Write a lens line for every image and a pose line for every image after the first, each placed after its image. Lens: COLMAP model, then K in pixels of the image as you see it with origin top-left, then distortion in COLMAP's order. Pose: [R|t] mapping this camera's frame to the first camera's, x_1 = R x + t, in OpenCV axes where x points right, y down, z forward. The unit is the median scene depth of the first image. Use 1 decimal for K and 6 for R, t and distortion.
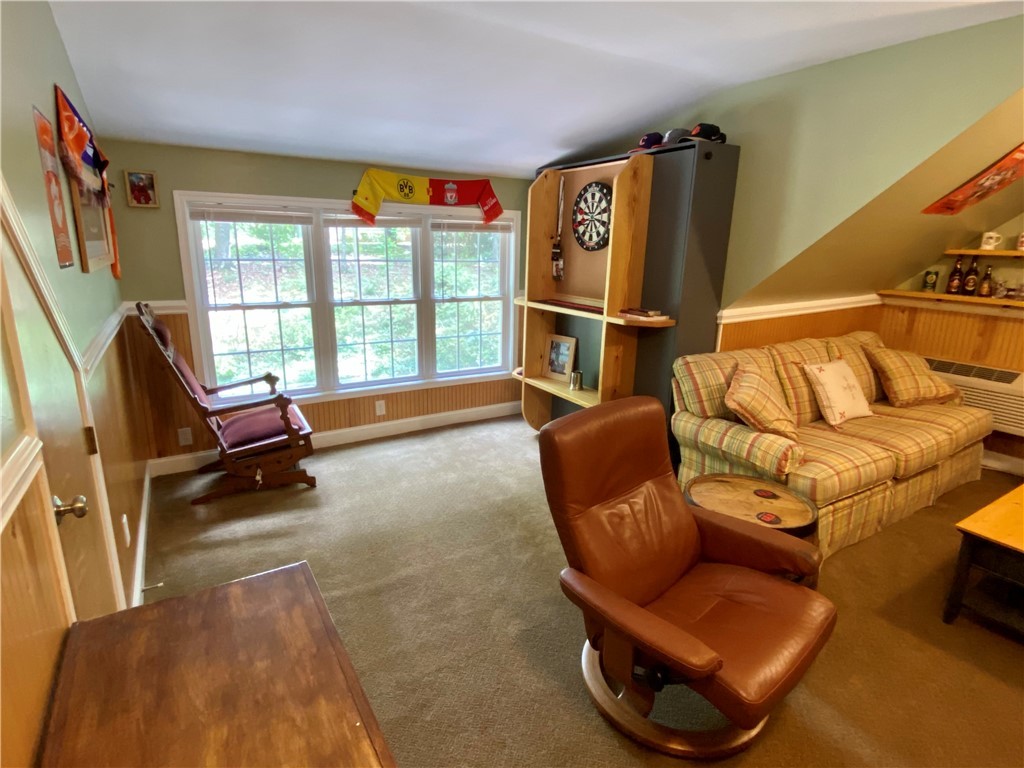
lens RADIAL K [[537.9, 0, 510.0], [0, 537.9, 381.1], [0, 0, 1]] dist [0.002605, 0.000105]
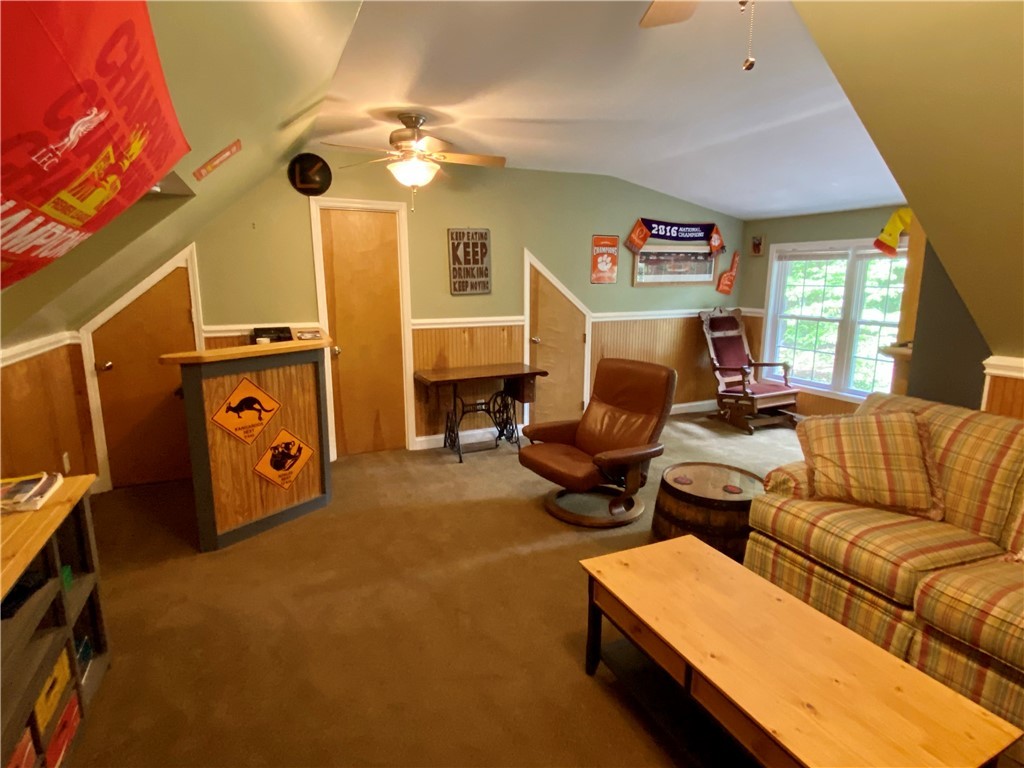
lens RADIAL K [[537.9, 0, 510.8], [0, 537.9, 380.7], [0, 0, 1]] dist [0.002605, 0.000105]
pose [[-0.107417, 0.179119, -0.977946, 1.152826], [-0.235539, 0.951050, 0.200065, -0.090052], [0.965910, 0.251835, -0.059969, 0.407958]]
